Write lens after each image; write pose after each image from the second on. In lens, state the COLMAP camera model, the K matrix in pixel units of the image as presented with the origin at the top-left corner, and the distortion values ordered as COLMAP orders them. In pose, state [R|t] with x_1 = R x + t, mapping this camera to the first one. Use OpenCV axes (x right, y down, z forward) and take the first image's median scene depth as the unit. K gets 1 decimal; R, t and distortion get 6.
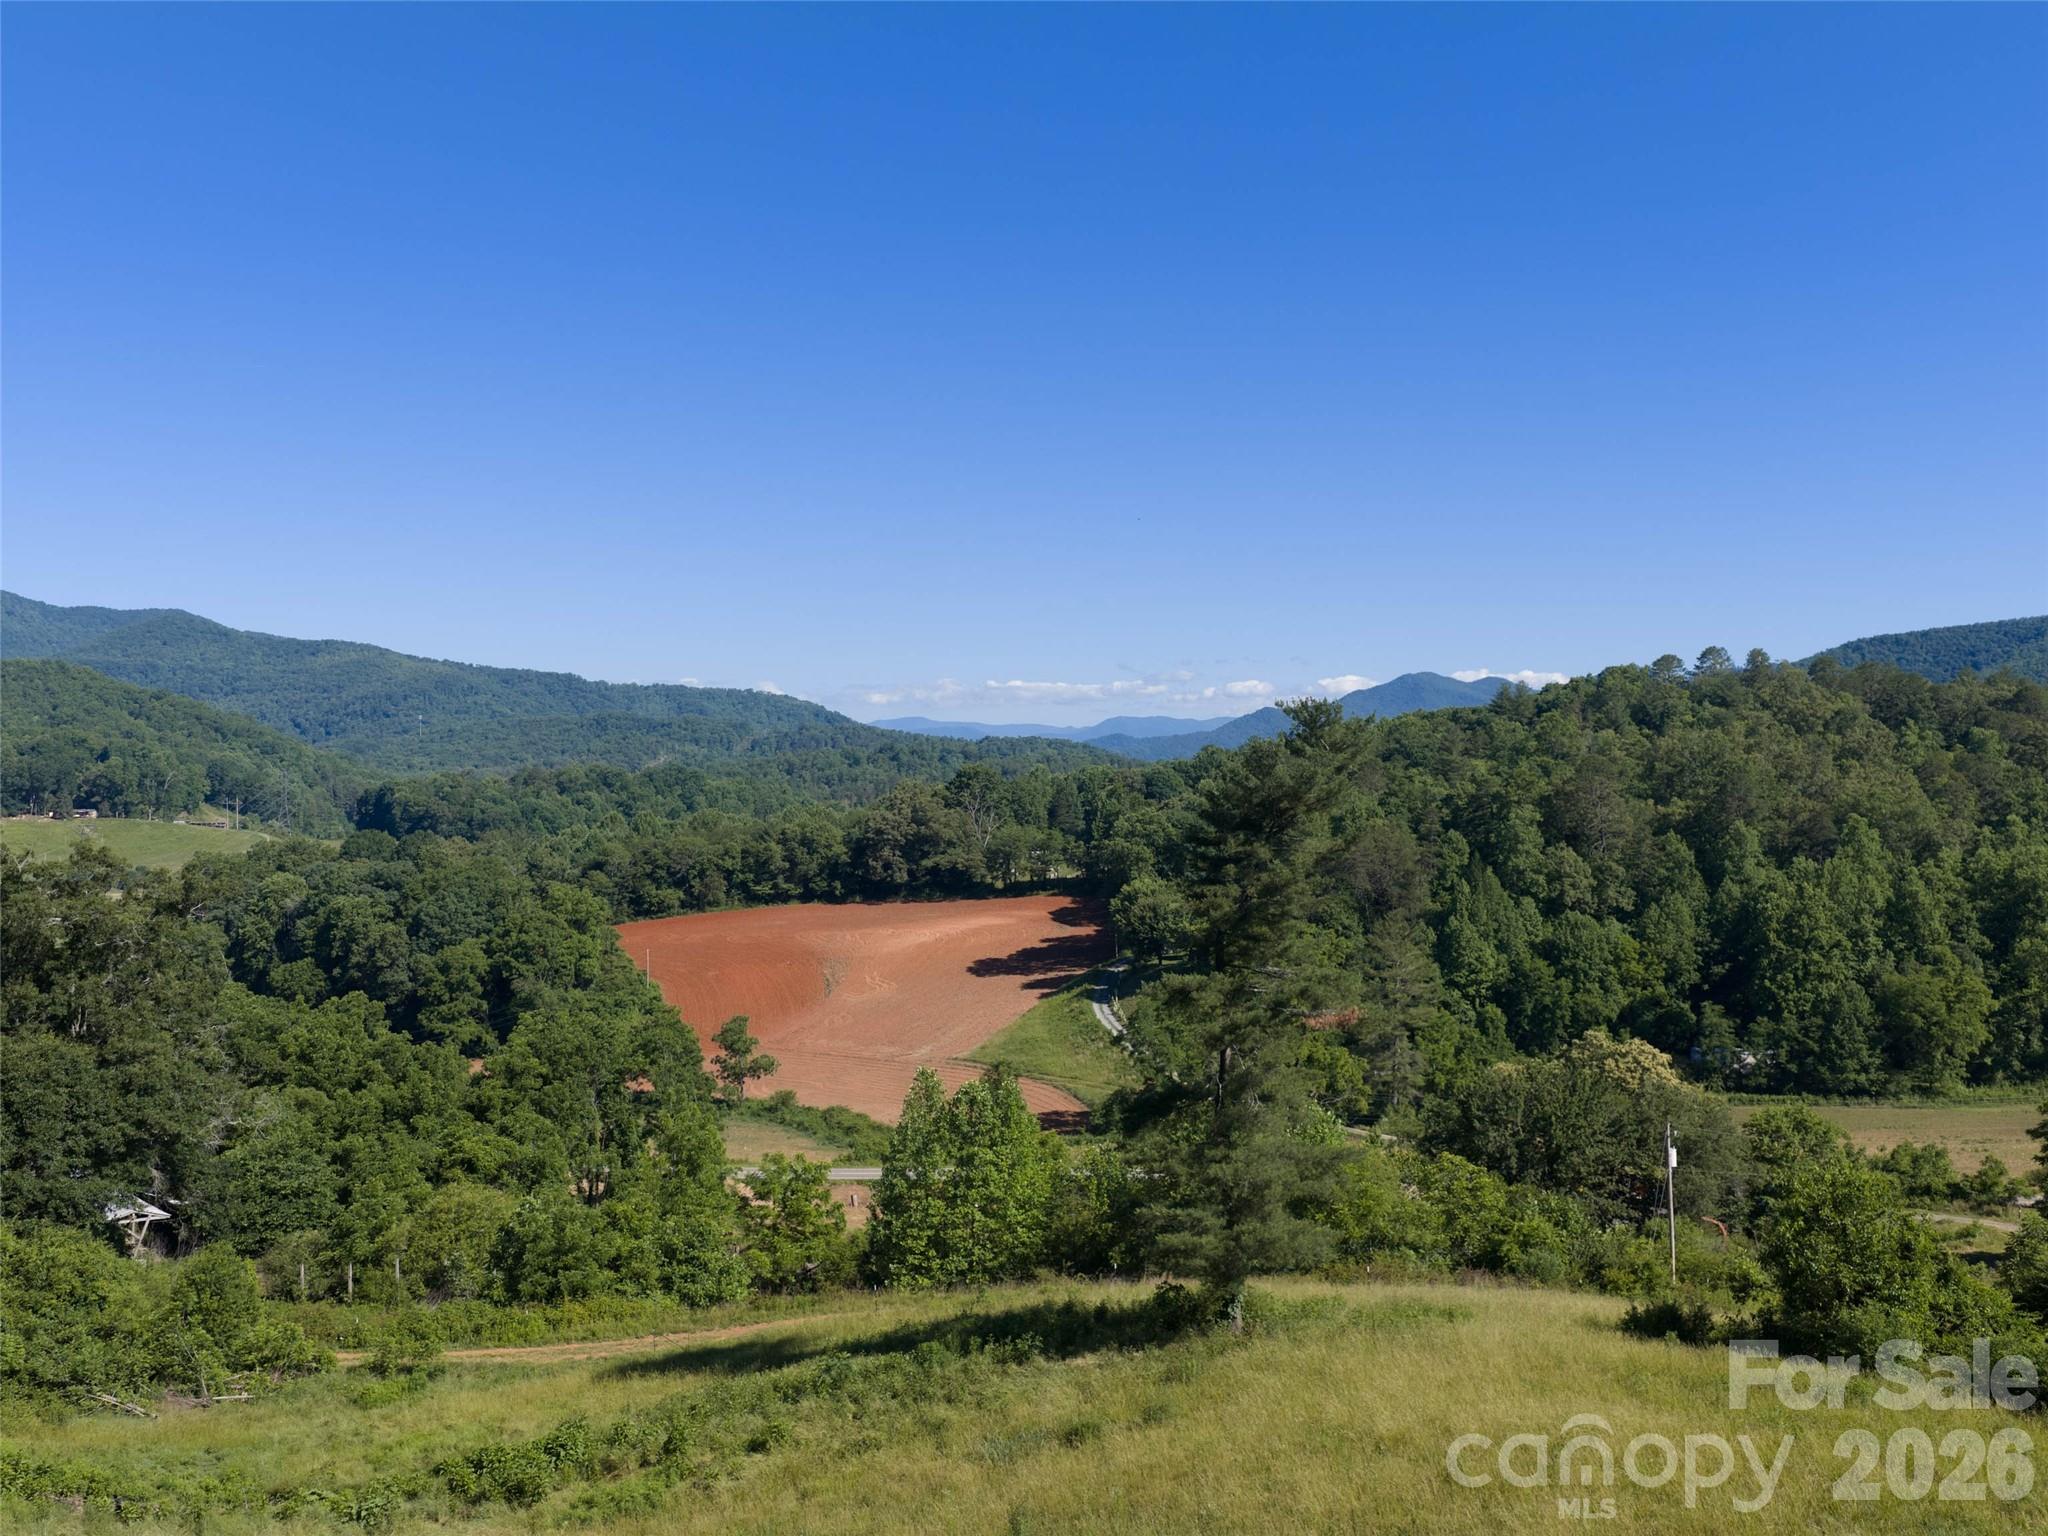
lens RADIAL K [[1886.9, 0, 1031.5], [0, 1886.9, 772.7], [0, 0, 1]] dist [0.008317, 0.000000]
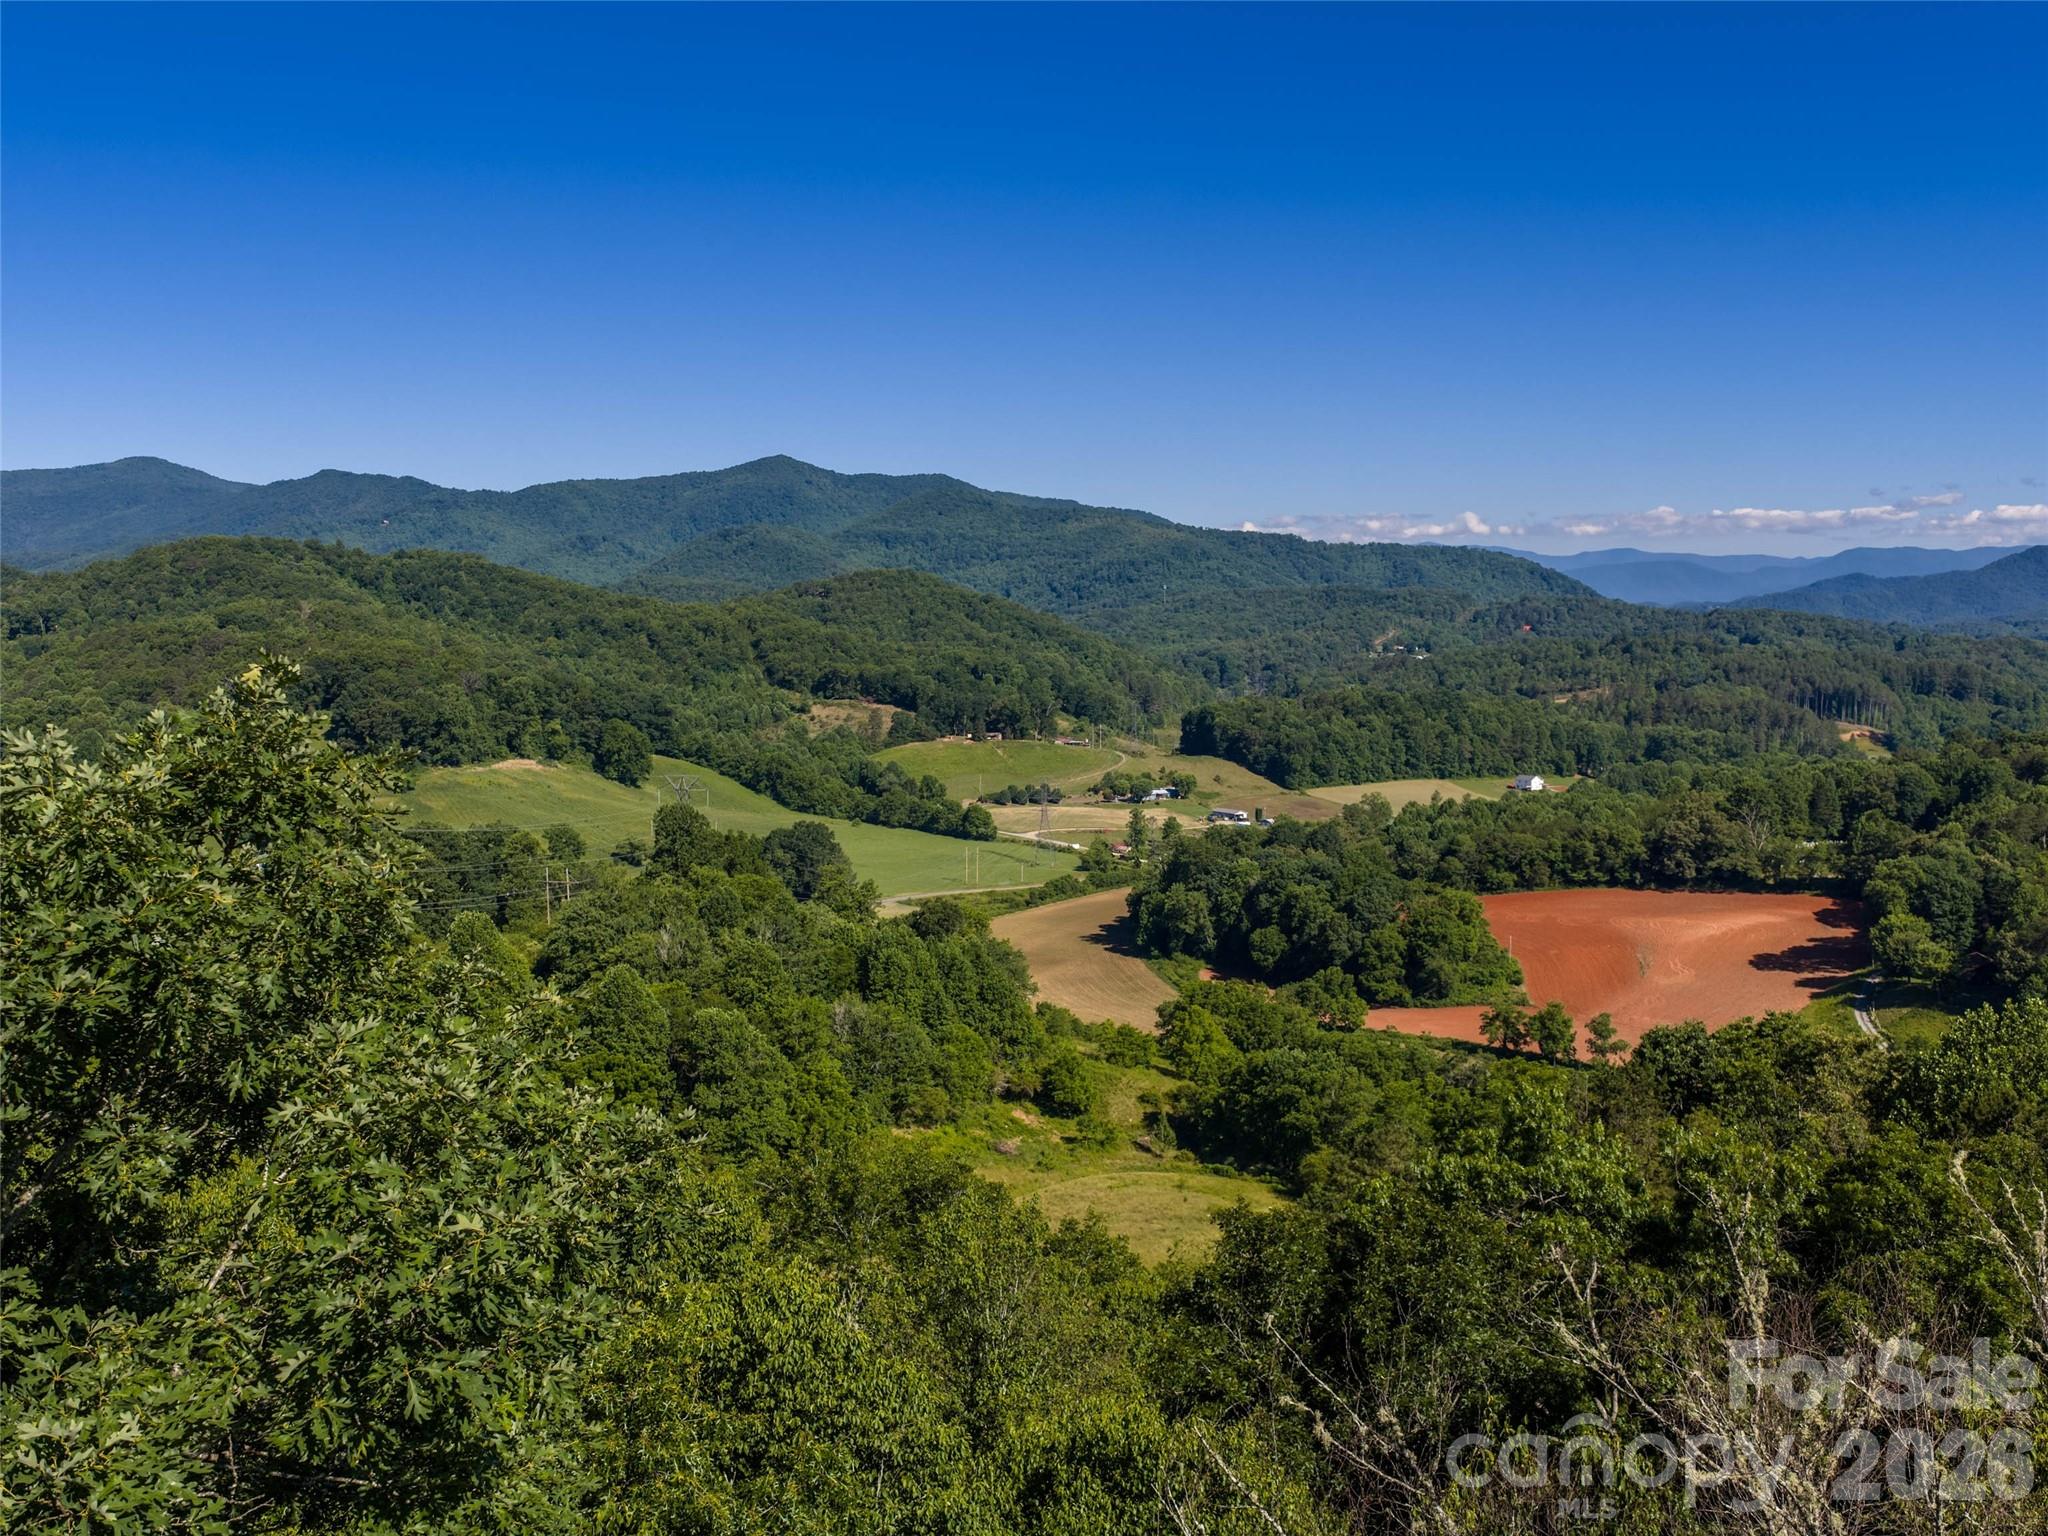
lens RADIAL K [[1886.9, 0, 1030.3], [0, 1886.9, 785.6], [0, 0, 1]] dist [0.008317, 0.000000]
pose [[0.934692, 0.036181, -0.353611, -0.035629], [-0.002137, 0.995360, 0.096196, -0.127924], [0.355451, -0.089158, 0.930433, -0.363085]]
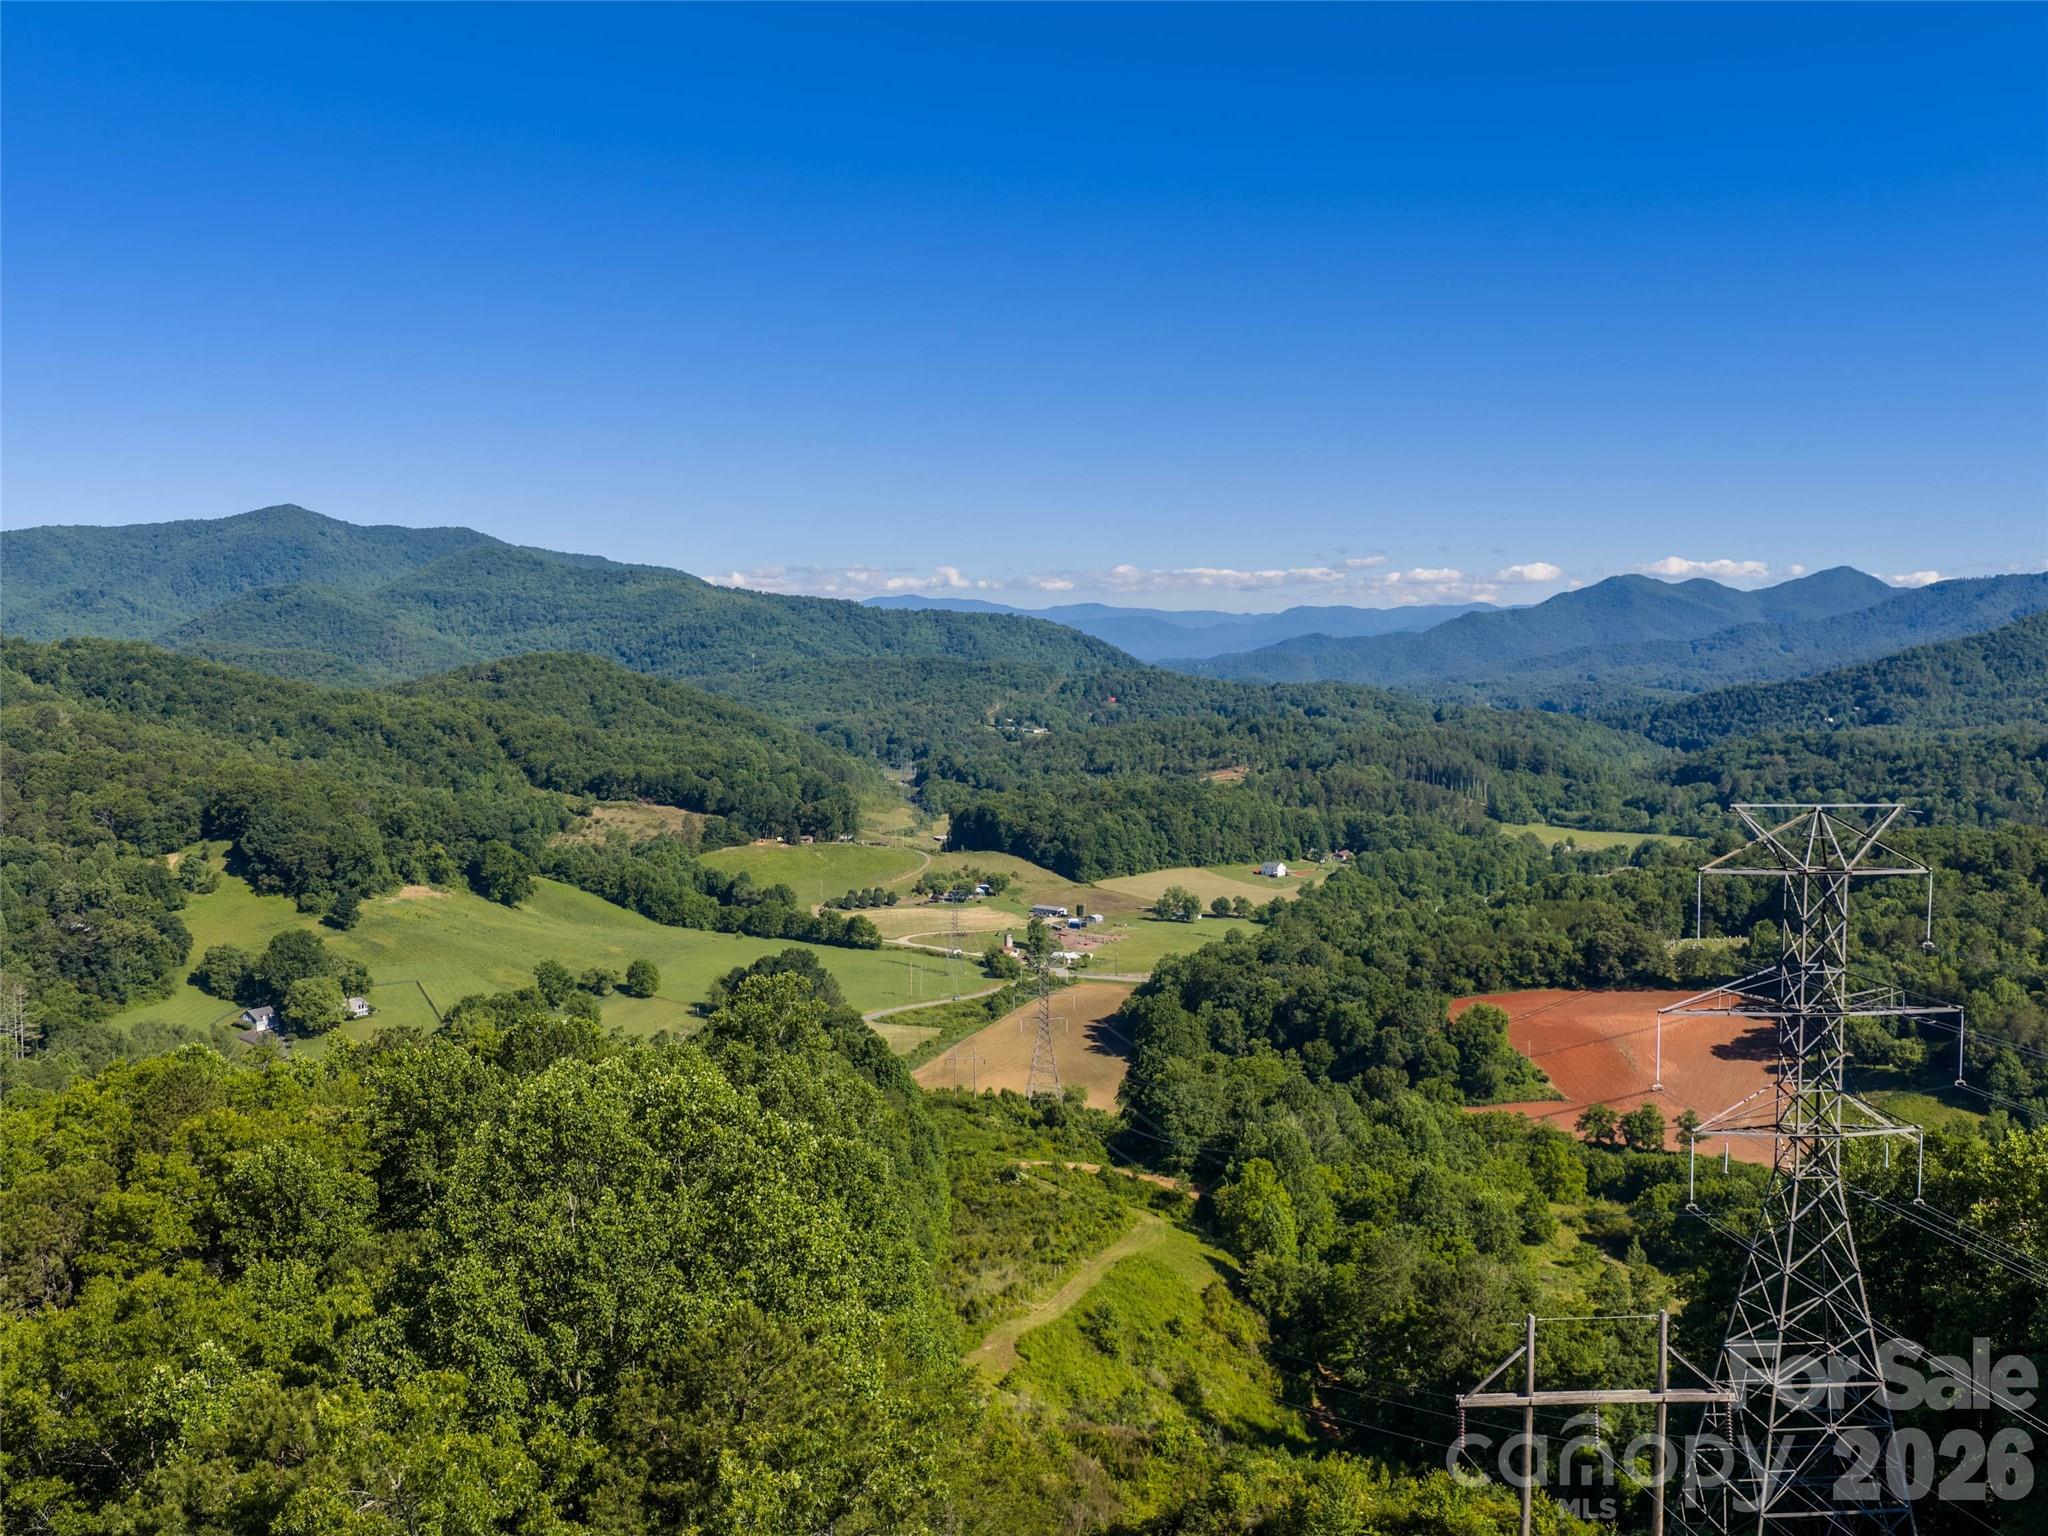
lens RADIAL K [[1886.9, 0, 1031.0], [0, 1886.9, 788.1], [0, 0, 1]] dist [0.008317, 0.000000]
pose [[0.996100, 0.013236, -0.087234, -0.416878], [-0.007027, 0.997444, 0.071105, -0.205906], [0.087952, -0.070214, 0.993647, -0.582567]]
